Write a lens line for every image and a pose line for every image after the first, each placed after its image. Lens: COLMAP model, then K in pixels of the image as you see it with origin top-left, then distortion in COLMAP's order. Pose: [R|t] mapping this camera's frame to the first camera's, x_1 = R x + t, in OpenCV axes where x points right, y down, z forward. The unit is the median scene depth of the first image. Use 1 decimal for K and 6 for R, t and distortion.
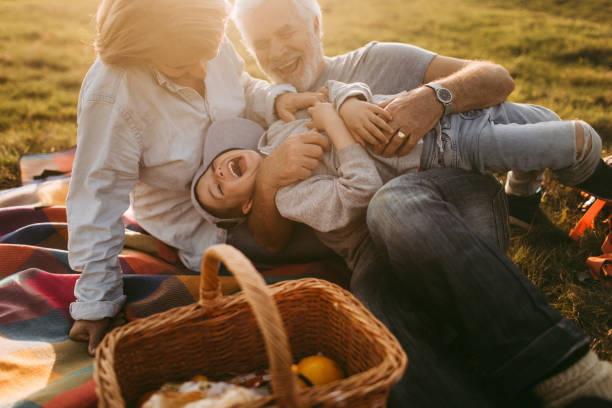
lens RADIAL K [[591.7, 0, 306.0], [0, 591.7, 204.0], [0, 0, 1]] dist [-0.000925, 0.016731]
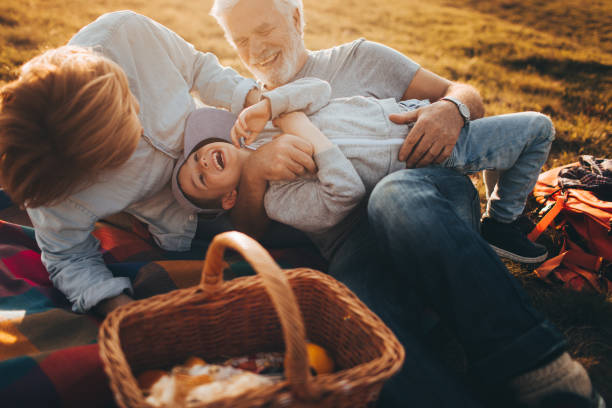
lens RADIAL K [[591.7, 0, 306.0], [0, 591.7, 204.0], [0, 0, 1]] dist [-0.000925, 0.016731]
pose [[0.990931, 0.071873, 0.113536, -0.116751], [-0.075779, 0.996659, 0.030469, -0.017914], [-0.110967, -0.038797, 0.993067, -0.020779]]
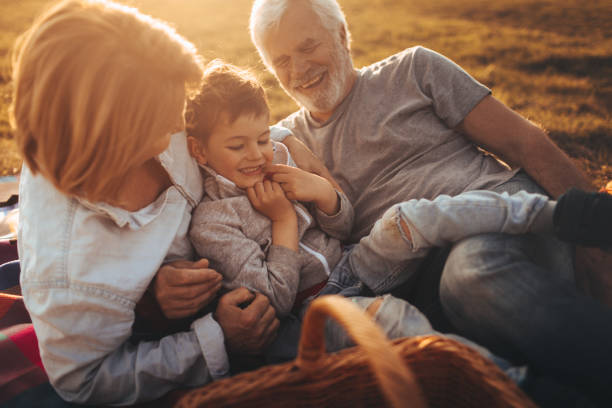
lens RADIAL K [[585.5, 0, 306.0], [0, 585.5, 204.0], [0, 0, 1]] dist [0.098071, -0.205168]
pose [[0.994525, -0.027648, 0.100772, -0.223135], [0.029555, 0.999410, -0.017475, -0.031887], [-0.100229, 0.020358, 0.994756, 0.192639]]
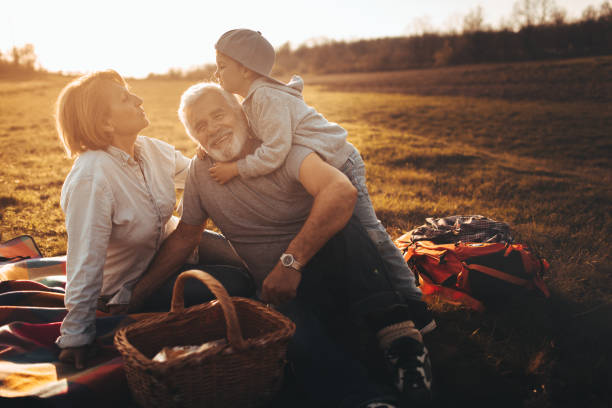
lens RADIAL K [[592.9, 0, 306.0], [0, 592.9, 204.0], [0, 0, 1]] dist [-0.000529, 0.003654]
pose [[0.973720, -0.026041, 0.226254, -0.165857], [0.064755, 0.984095, -0.165420, 0.157420], [-0.218348, 0.175723, 0.959920, -0.680788]]
